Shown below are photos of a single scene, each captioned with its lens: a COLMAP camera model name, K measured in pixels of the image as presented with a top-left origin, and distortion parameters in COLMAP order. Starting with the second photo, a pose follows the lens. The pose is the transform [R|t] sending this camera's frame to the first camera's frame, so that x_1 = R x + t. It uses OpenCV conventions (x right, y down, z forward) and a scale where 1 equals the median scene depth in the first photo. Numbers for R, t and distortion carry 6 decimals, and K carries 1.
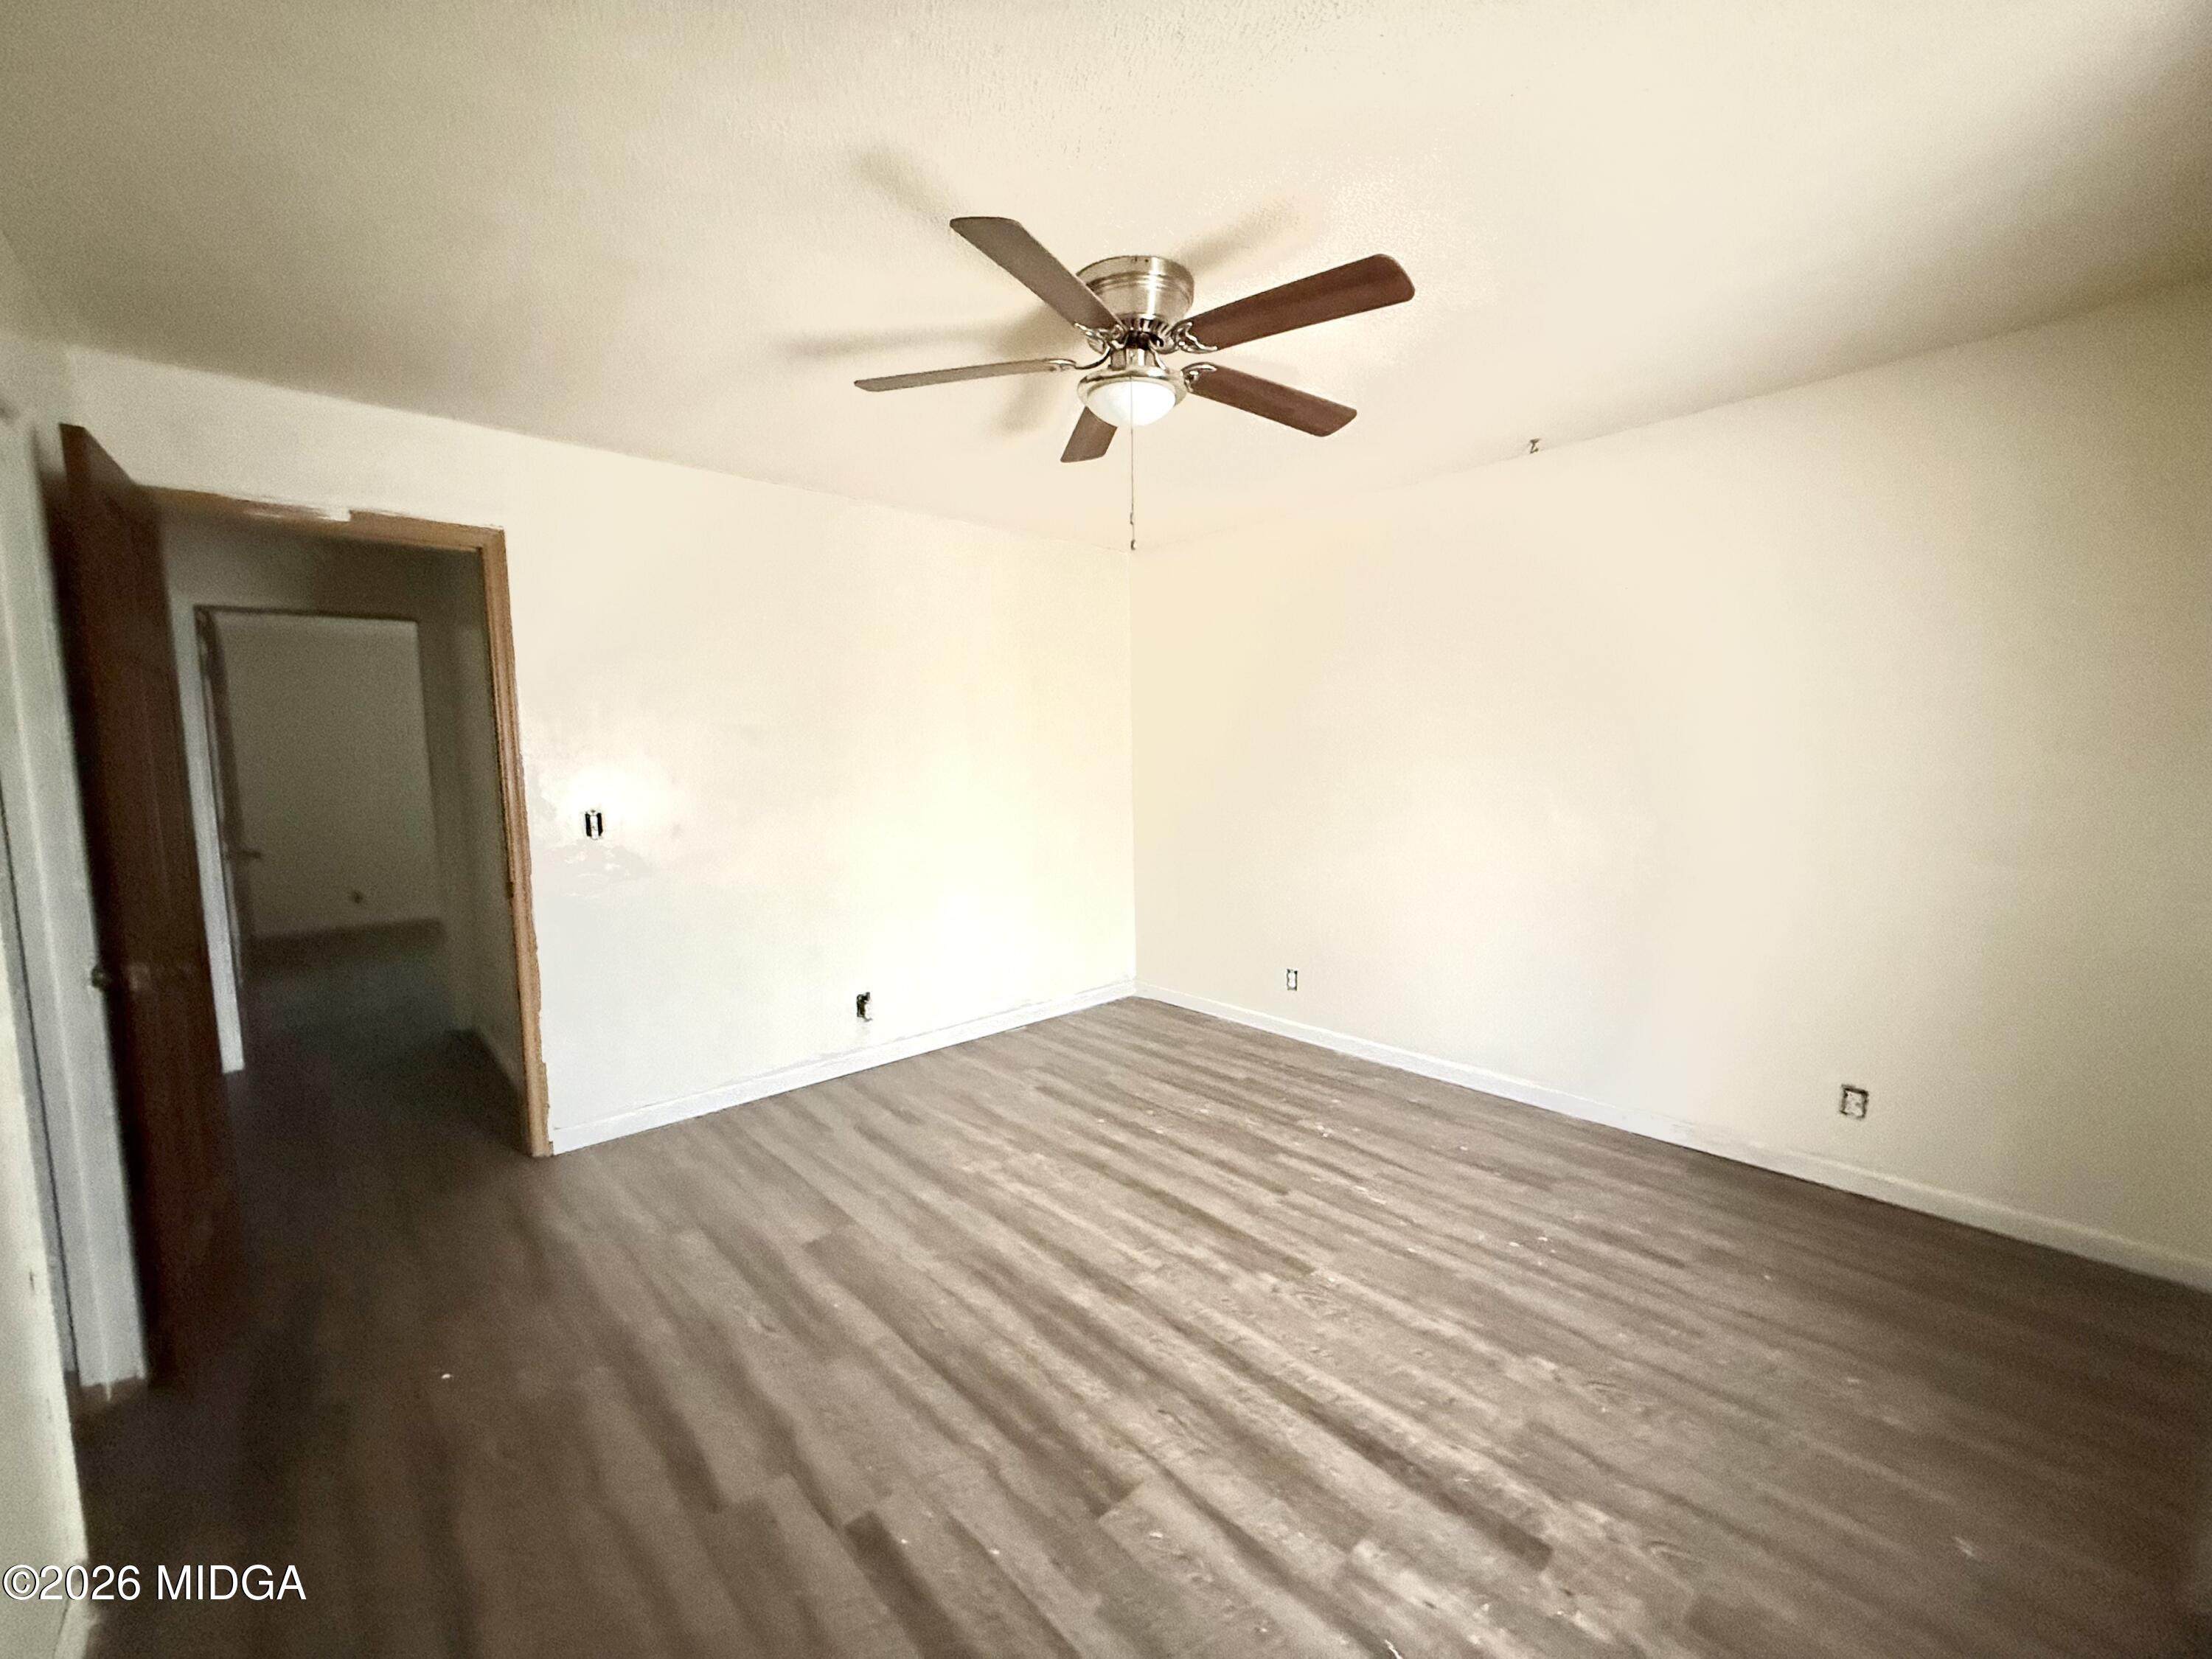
lens RADIAL K [[893.3, 0, 1104.5], [0, 893.3, 844.7], [0, 0, 1]] dist [-0.001329, 0.000260]
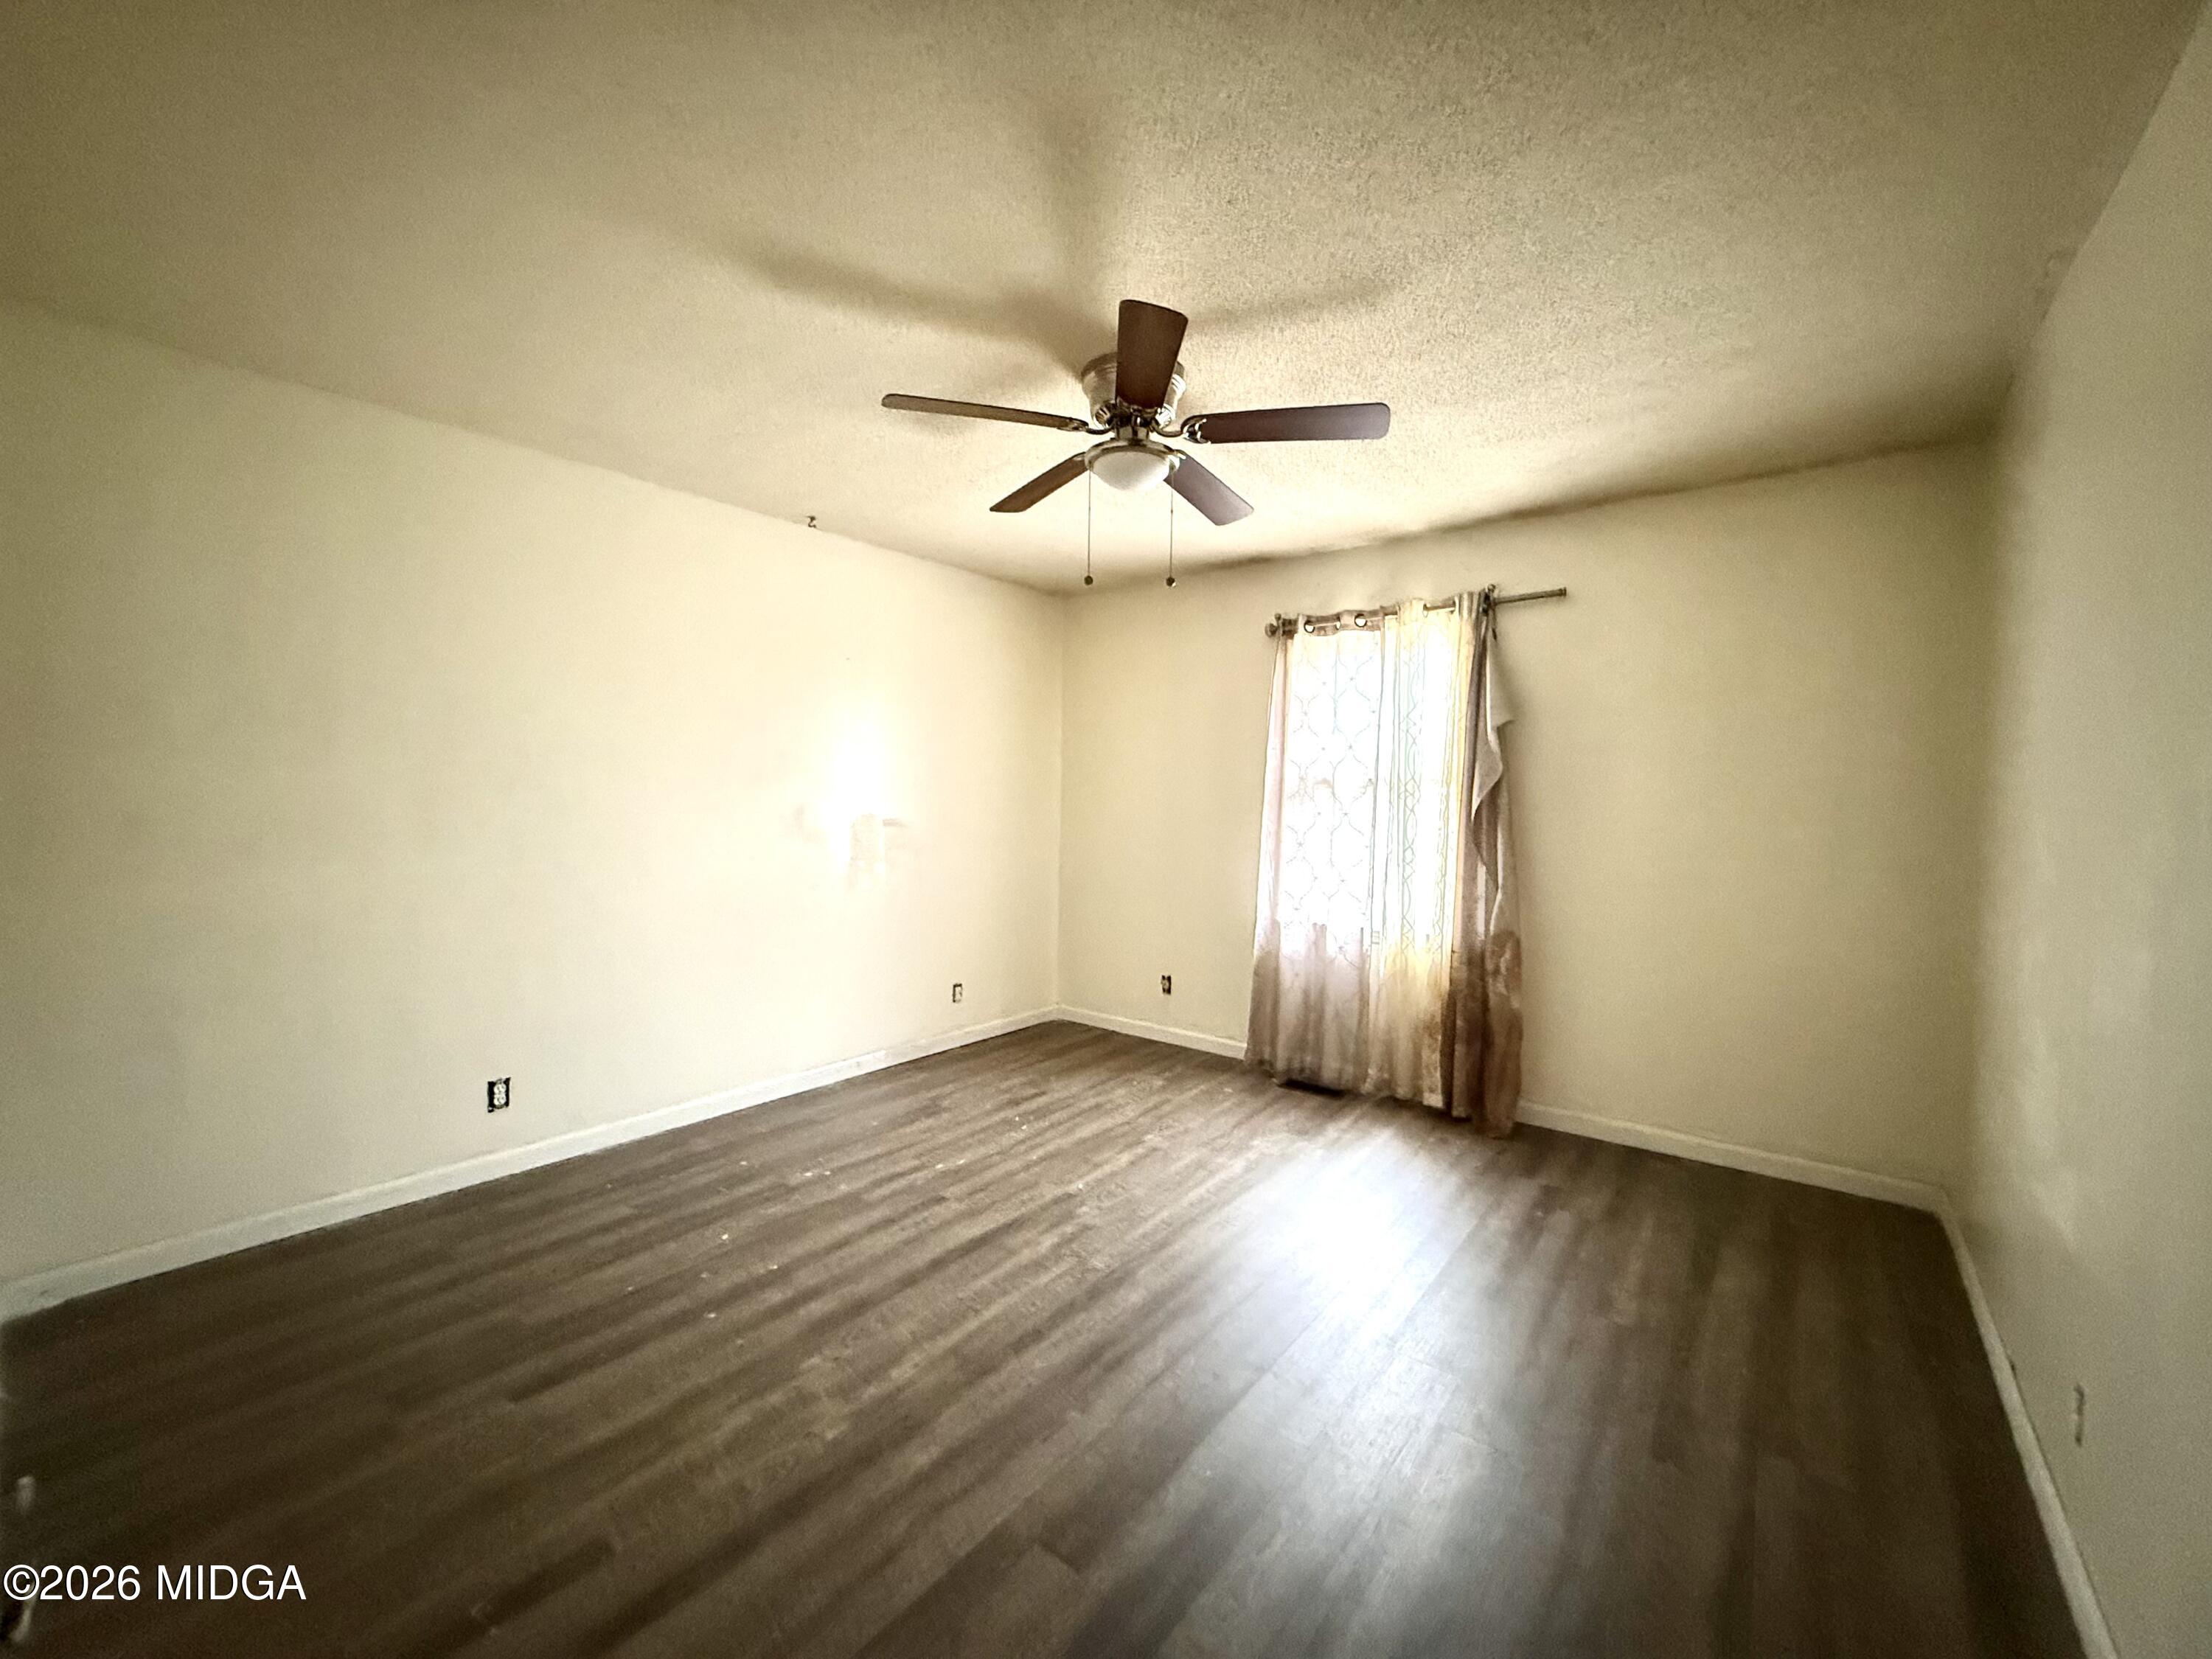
lens RADIAL K [[893.3, 0, 1102.6], [0, 893.3, 814.0], [0, 0, 1]] dist [-0.001329, 0.000260]
pose [[-0.171297, -0.008279, 0.985185, -0.860528], [0.092567, 0.995406, 0.024460, -0.063589], [-0.980861, 0.095386, -0.169744, 0.965347]]
